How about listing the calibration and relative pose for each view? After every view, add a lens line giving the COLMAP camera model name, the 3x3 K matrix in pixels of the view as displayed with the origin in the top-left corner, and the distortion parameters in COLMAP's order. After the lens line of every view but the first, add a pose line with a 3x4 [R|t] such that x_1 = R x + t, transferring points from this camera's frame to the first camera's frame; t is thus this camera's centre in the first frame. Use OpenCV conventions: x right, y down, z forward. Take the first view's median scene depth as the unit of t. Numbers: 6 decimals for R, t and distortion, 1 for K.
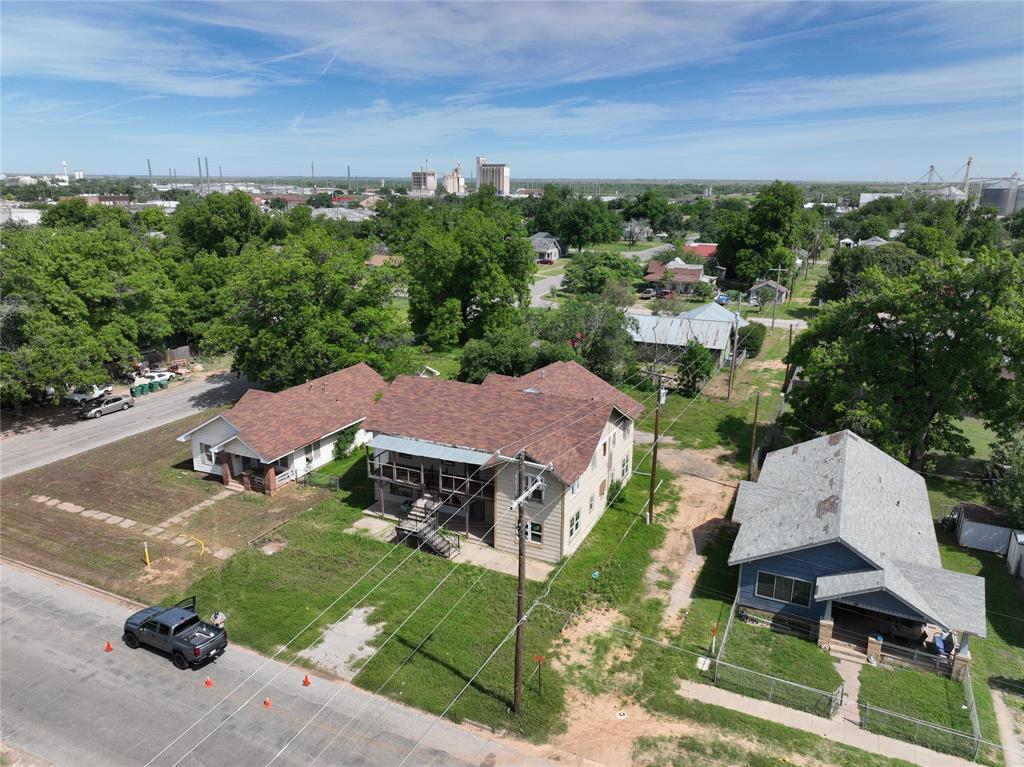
lens RADIAL K [[720.5, 0, 514.2], [0, 720.5, 383.9], [0, 0, 1]] dist [-0.000565, 0.017579]
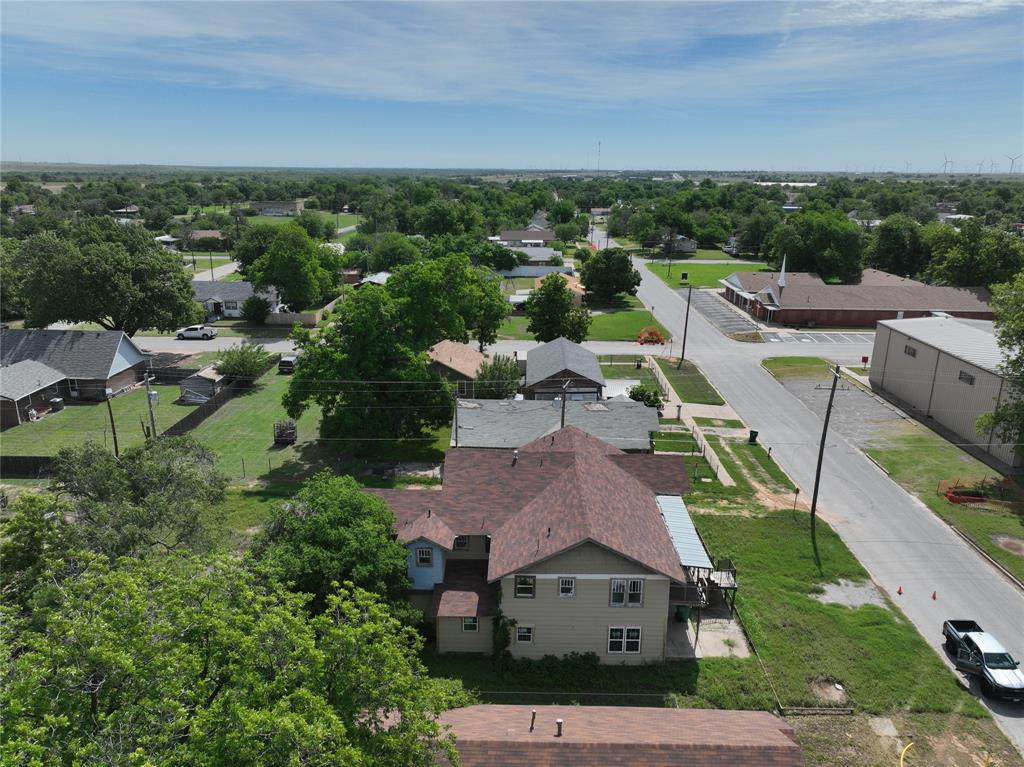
lens RADIAL K [[720.5, 0, 517.5], [0, 720.5, 388.1], [0, 0, 1]] dist [-0.000565, 0.017579]
pose [[-0.413318, -0.276738, 0.867516, -0.844423], [0.234070, 0.888397, 0.394919, -0.521917], [-0.879988, 0.366287, -0.302415, 1.495445]]
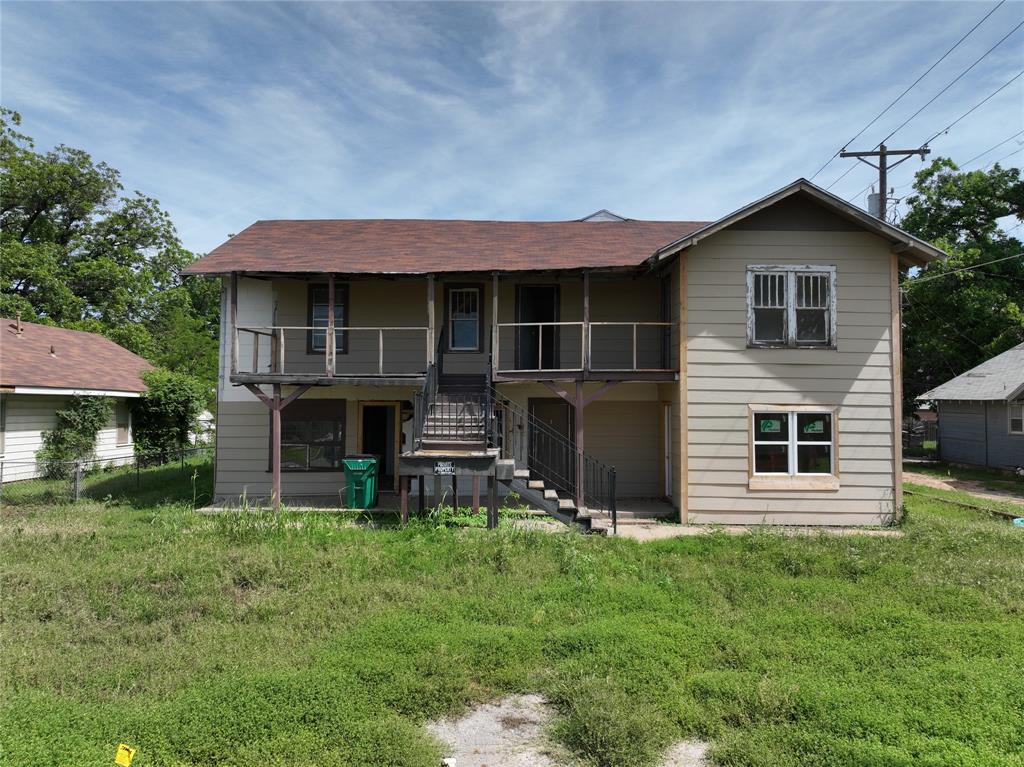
lens RADIAL K [[720.5, 0, 515.0], [0, 720.5, 381.5], [0, 0, 1]] dist [-0.000565, 0.017579]
pose [[0.908739, 0.011326, 0.417212, -0.245643], [0.115174, 0.954011, -0.276763, 0.257128], [-0.401160, 0.299557, 0.865642, 0.745343]]
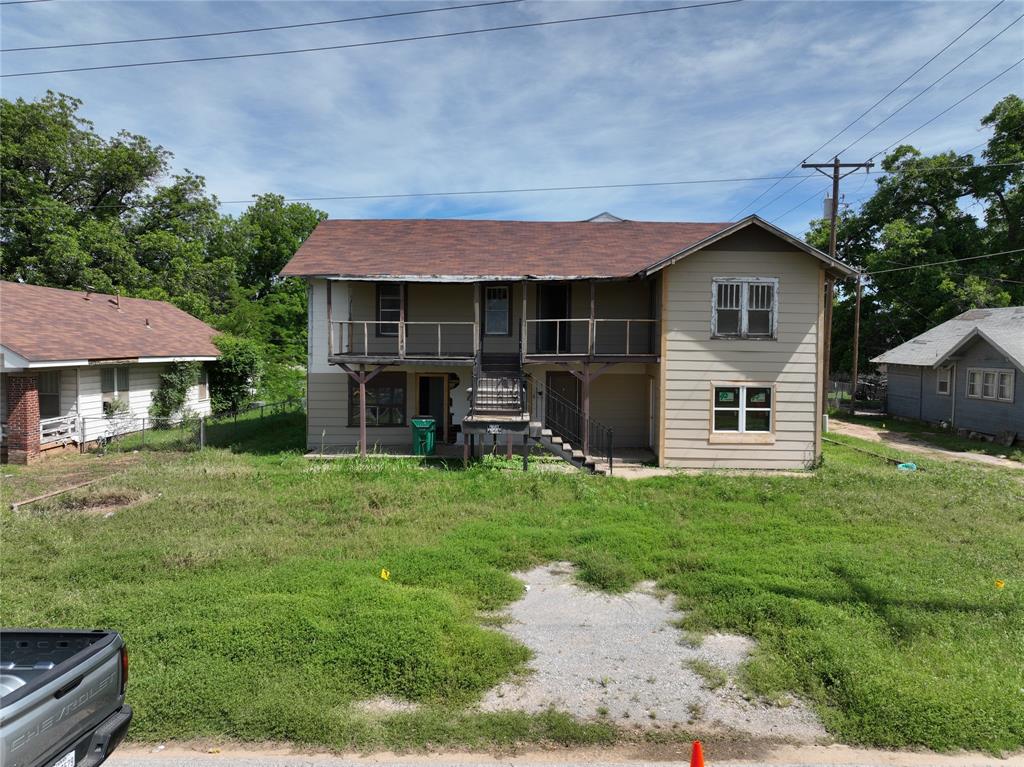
lens RADIAL K [[720.5, 0, 515.3], [0, 720.5, 382.3], [0, 0, 1]] dist [-0.000565, 0.017579]
pose [[0.906904, -0.019269, 0.420897, -0.313069], [0.112045, 0.974014, -0.196830, 0.264066], [-0.406167, 0.225665, 0.885496, 0.638464]]
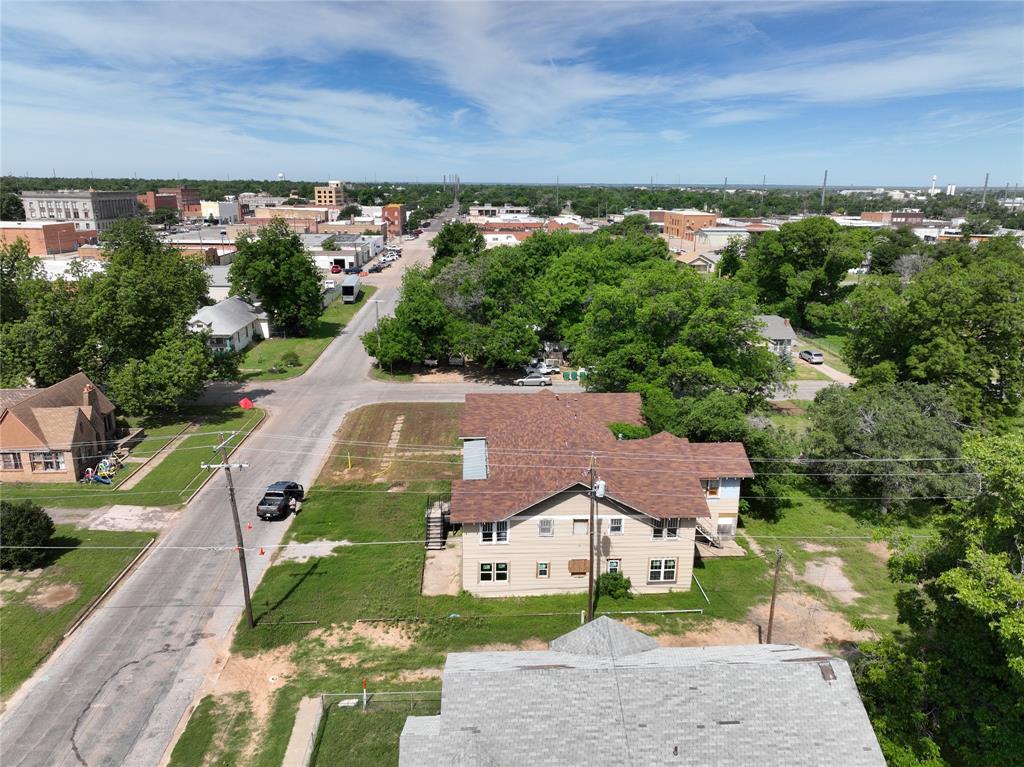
lens RADIAL K [[720.5, 0, 512.9], [0, 720.5, 381.0], [0, 0, 1]] dist [-0.000565, 0.017579]
pose [[0.476571, 0.230257, -0.848447, 0.921372], [-0.246885, 0.961308, 0.122211, -0.202305], [0.843758, 0.151226, 0.514978, 0.462435]]
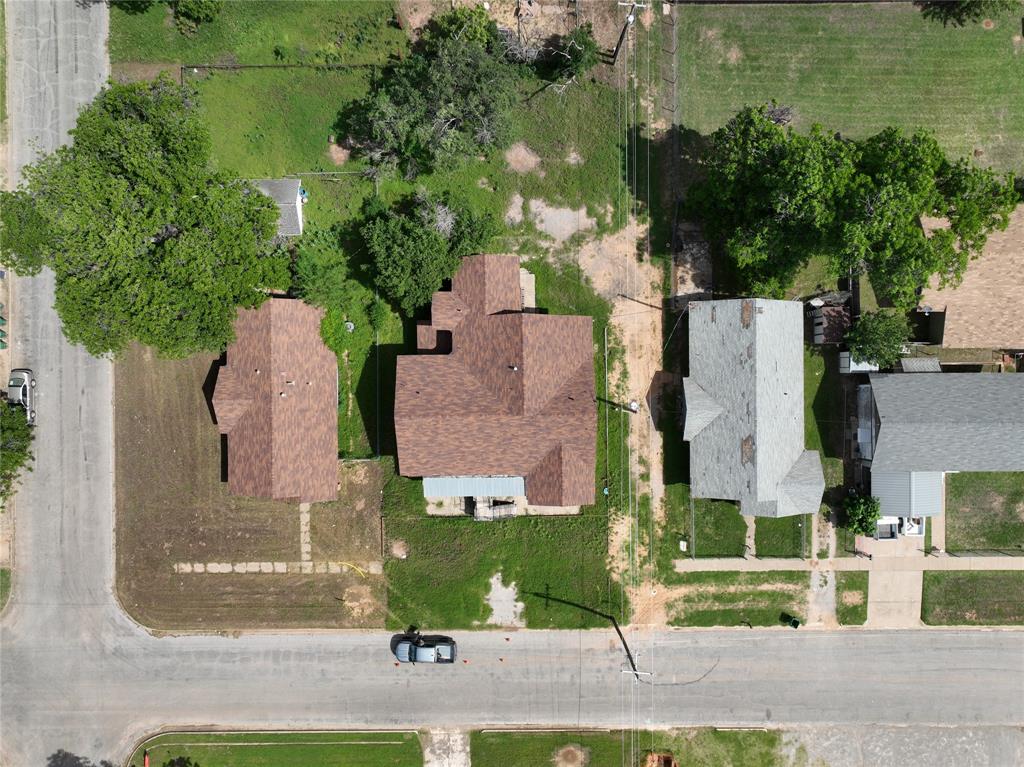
lens RADIAL K [[720.5, 0, 514.2], [0, 720.5, 383.9], [0, 0, 1]] dist [-0.000565, 0.017579]
pose [[0.900566, -0.434484, -0.014286, 0.053245], [0.128833, 0.235361, 0.963331, -1.313101], [-0.415190, -0.869384, 0.267934, 0.827053]]
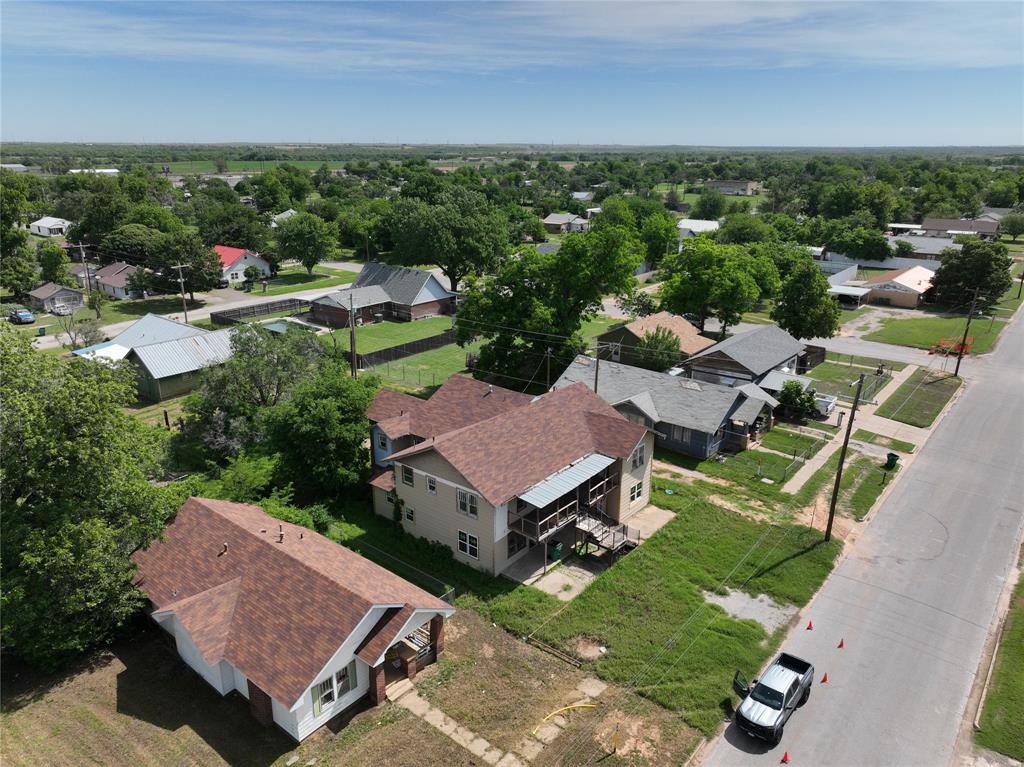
lens RADIAL K [[720.5, 0, 515.3], [0, 720.5, 382.5], [0, 0, 1]] dist [-0.000565, 0.017579]
pose [[0.242211, -0.310521, 0.919190, -1.102080], [0.261540, 0.933226, 0.246345, -0.327409], [-0.934308, 0.180737, 0.307251, 0.781936]]
